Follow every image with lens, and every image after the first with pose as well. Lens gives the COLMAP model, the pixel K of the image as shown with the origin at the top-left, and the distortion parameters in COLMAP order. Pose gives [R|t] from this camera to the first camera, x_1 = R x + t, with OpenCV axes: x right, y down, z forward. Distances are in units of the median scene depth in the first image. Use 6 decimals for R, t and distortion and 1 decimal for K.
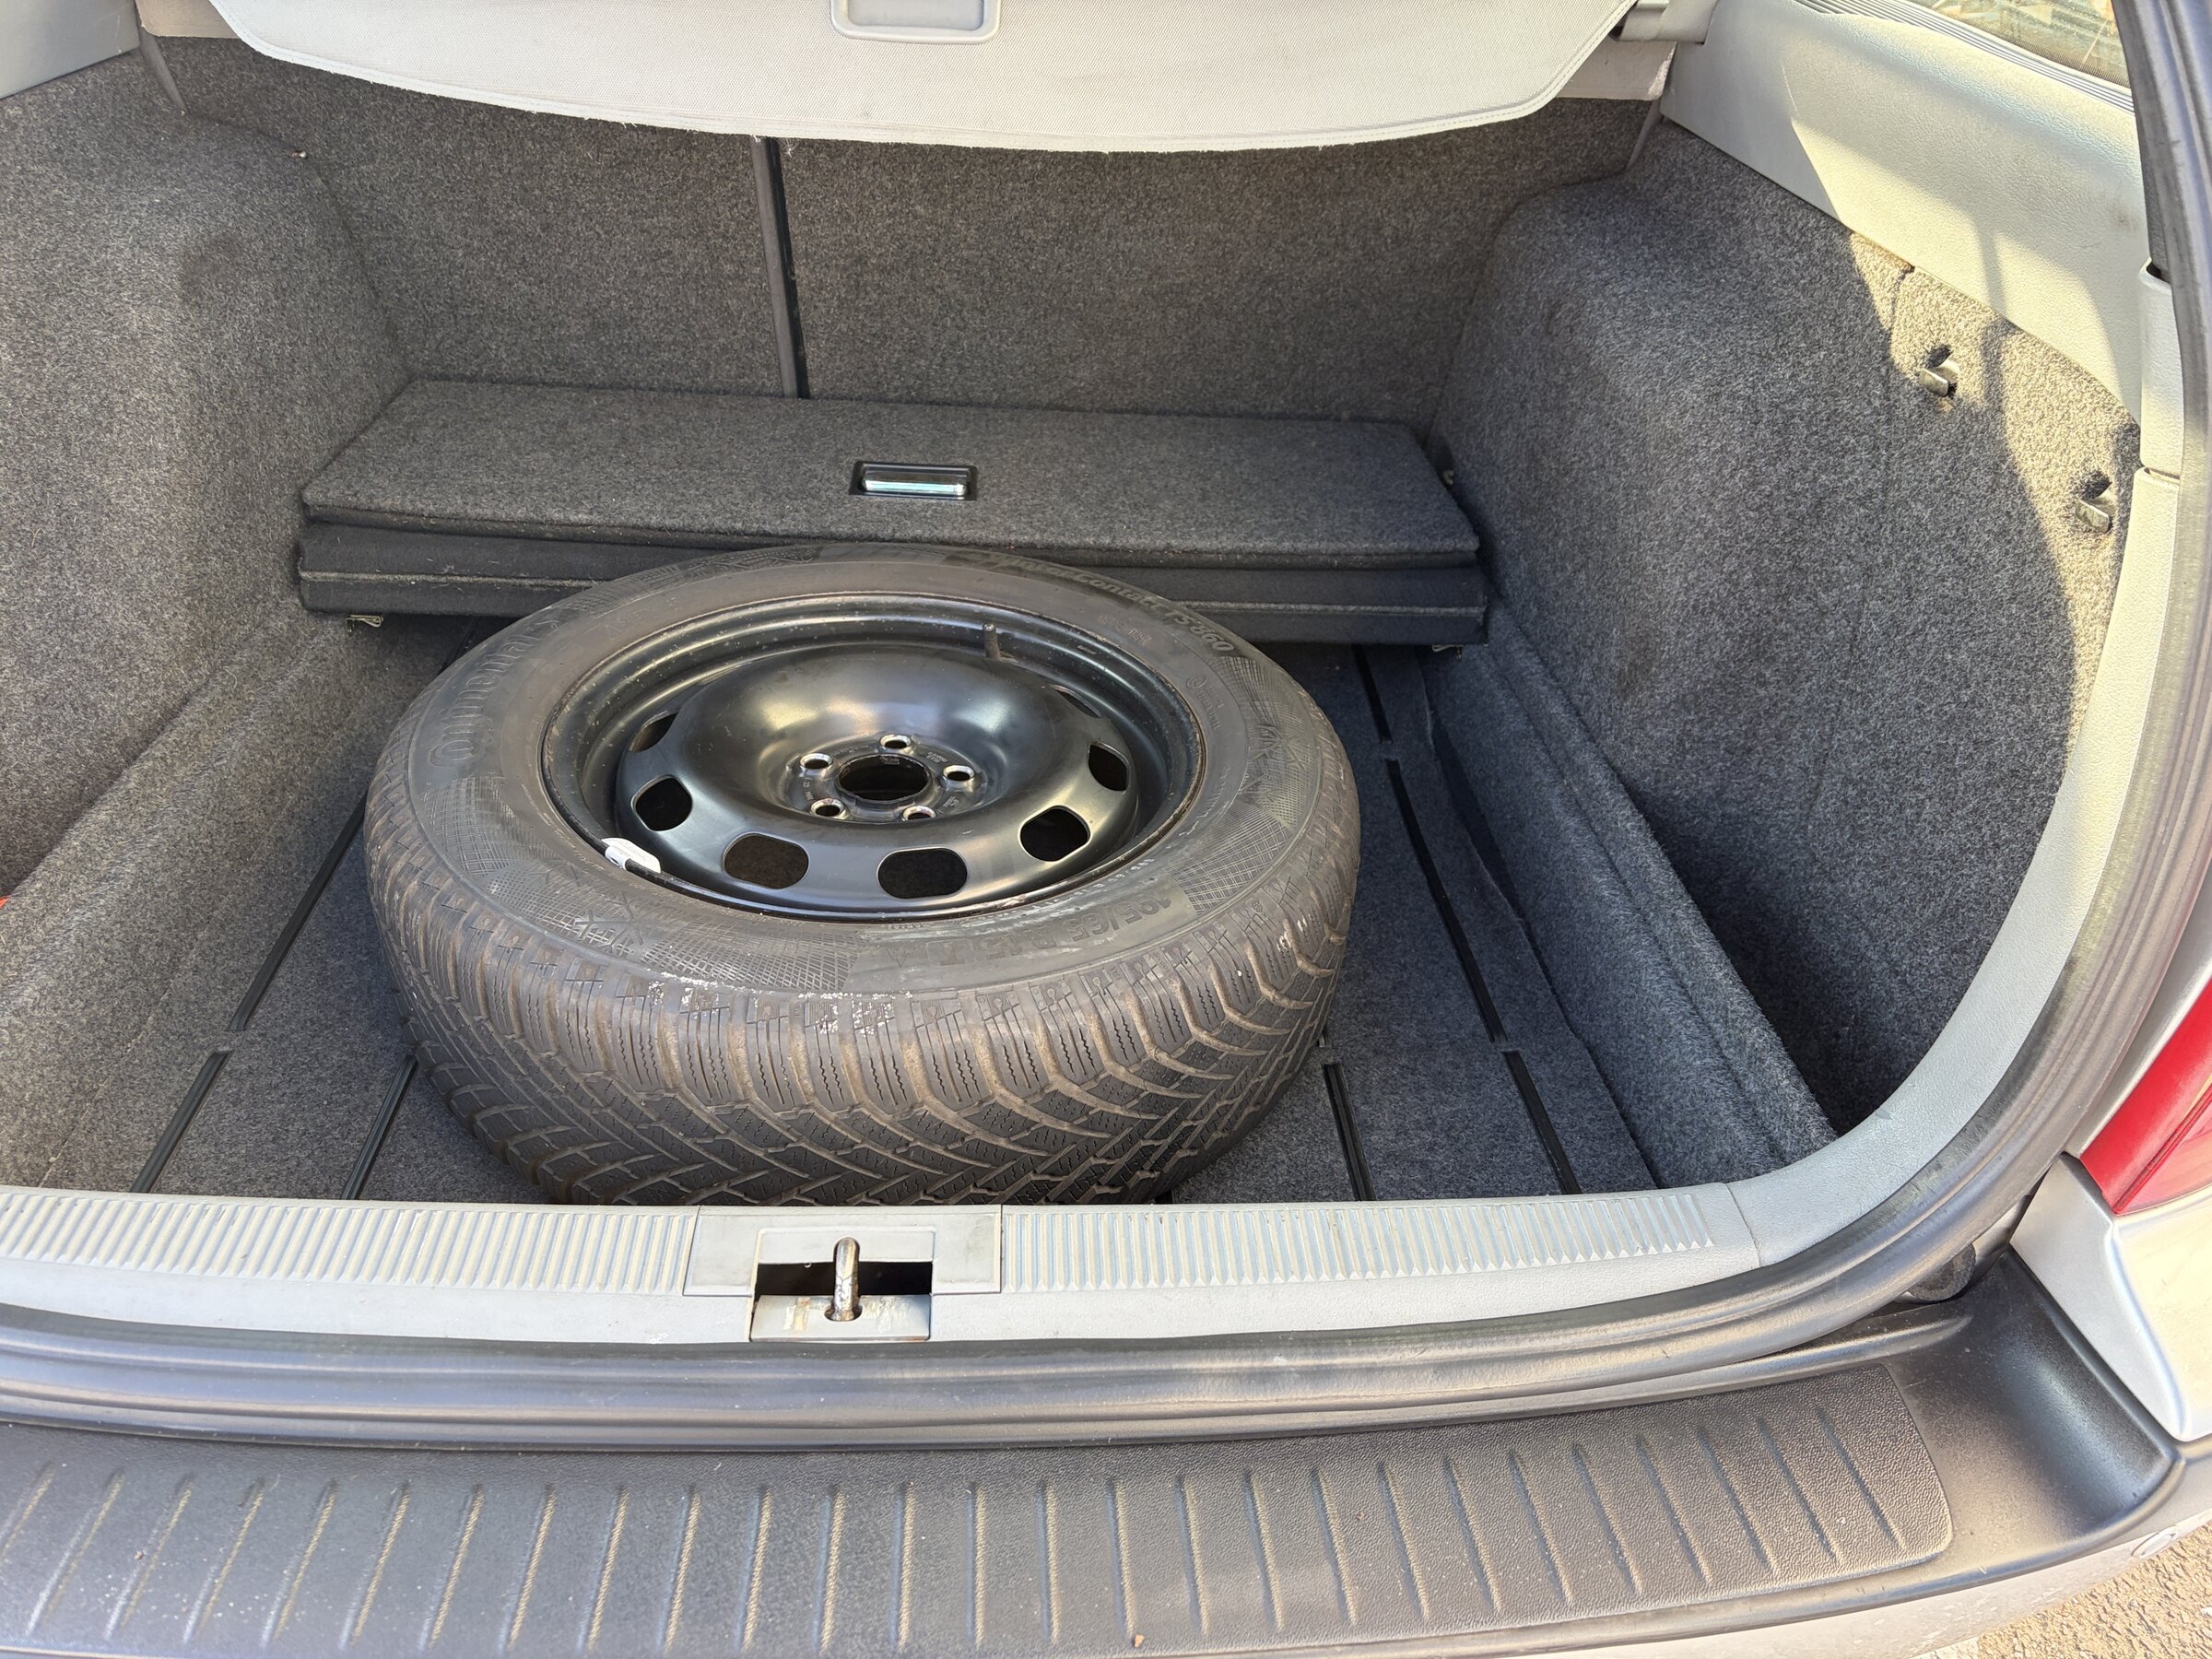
lens RADIAL K [[1685.4, 0, 1112.1], [0, 1685.4, 822.6], [0, 0, 1]] dist [0.070242, -0.076887]
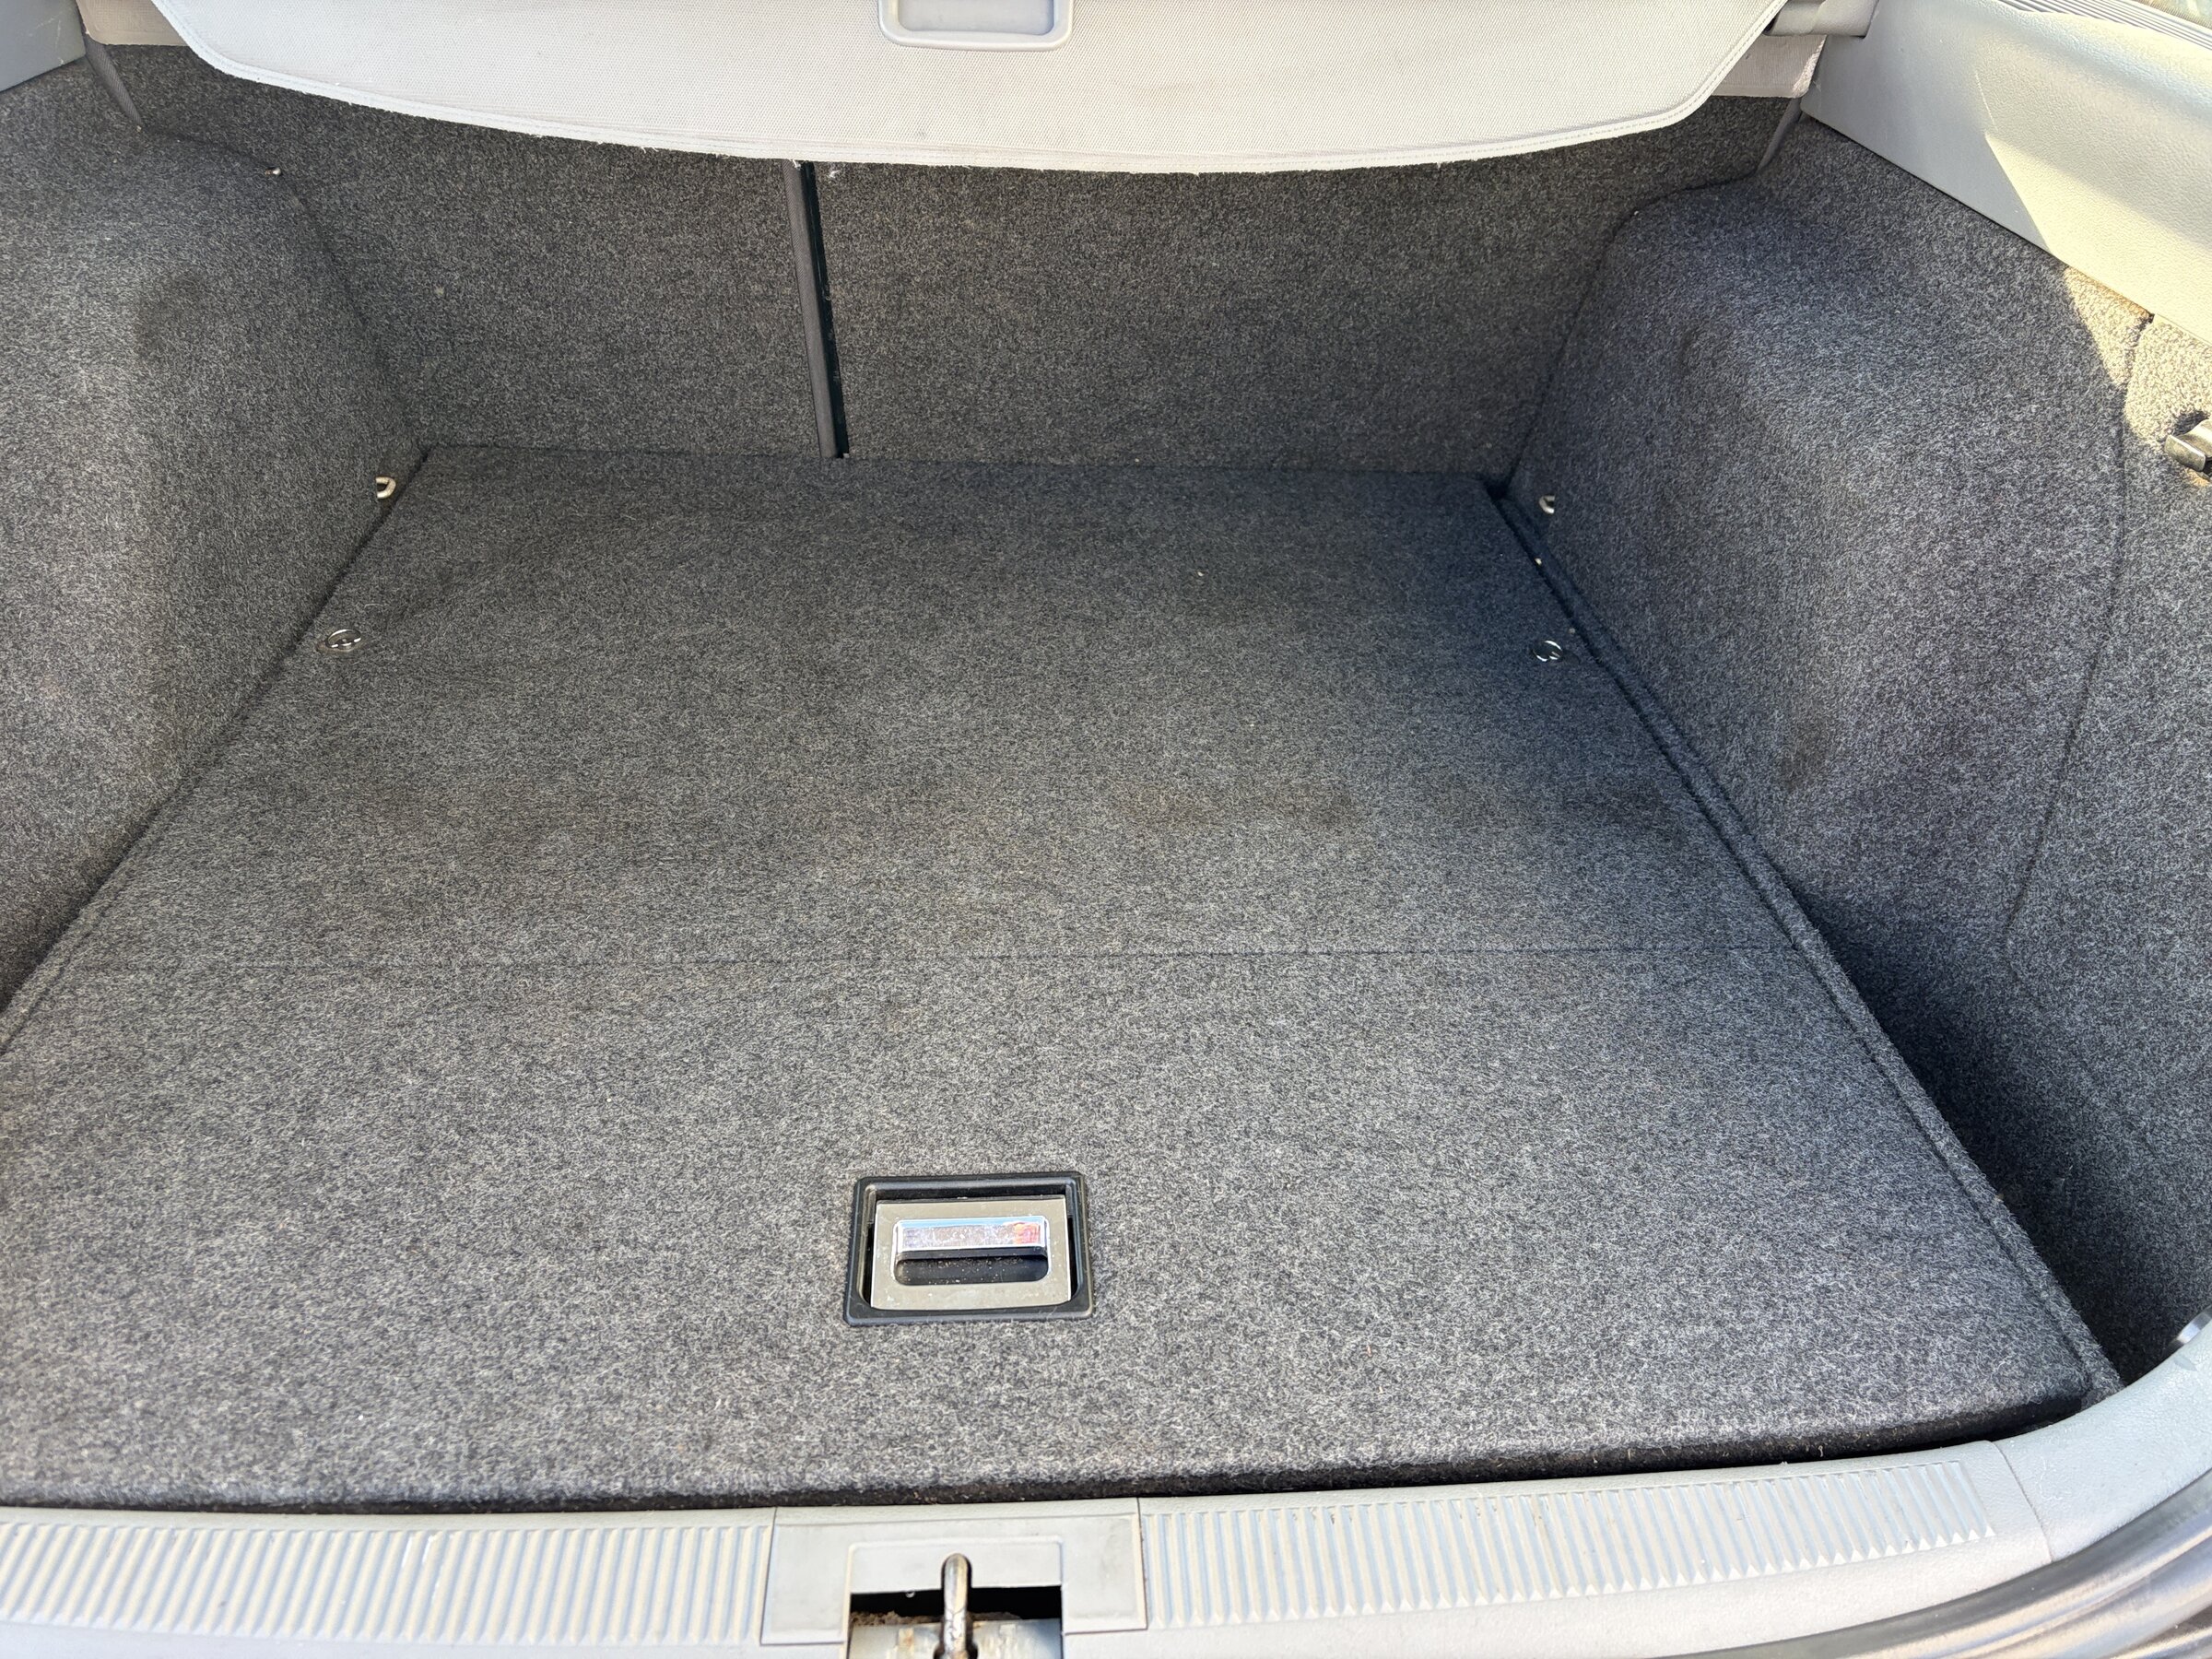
lens RADIAL K [[1685.4, 0, 1136.0], [0, 1685.4, 815.9], [0, 0, 1]] dist [0.070242, -0.076887]
pose [[0.999876, -0.012810, 0.009209, -0.047549], [0.012577, 0.999612, 0.024844, -0.087883], [-0.009524, -0.024725, 0.999649, 0.120438]]
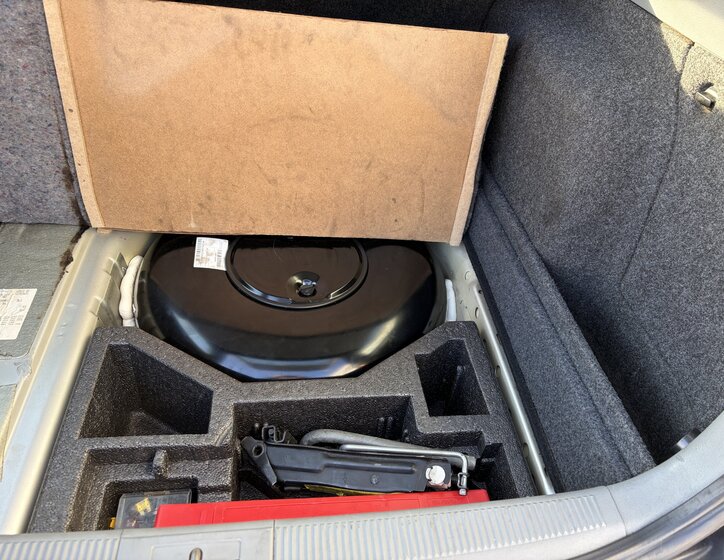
lens RADIAL K [[569.5, 0, 371.5], [0, 569.5, 280.4], [0, 0, 1]] dist [0.060070, -0.064168]
pose [[0.997119, -0.007629, 0.075473, 0.001815], [-0.003093, 0.990014, 0.140933, -0.111934], [-0.075795, -0.140760, 0.987138, 0.232067]]
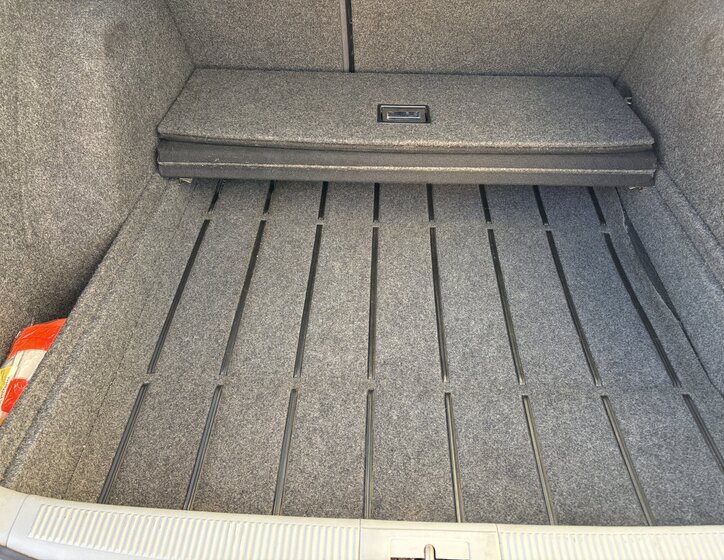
lens RADIAL K [[569.5, 0, 368.5], [0, 569.5, 276.7], [0, 0, 1]] dist [0.060070, -0.064168]
pose [[0.995739, 0.014632, -0.091050, -0.113809], [0.001098, 0.985381, 0.170363, -0.145317], [0.092212, -0.169737, 0.981166, 0.216528]]
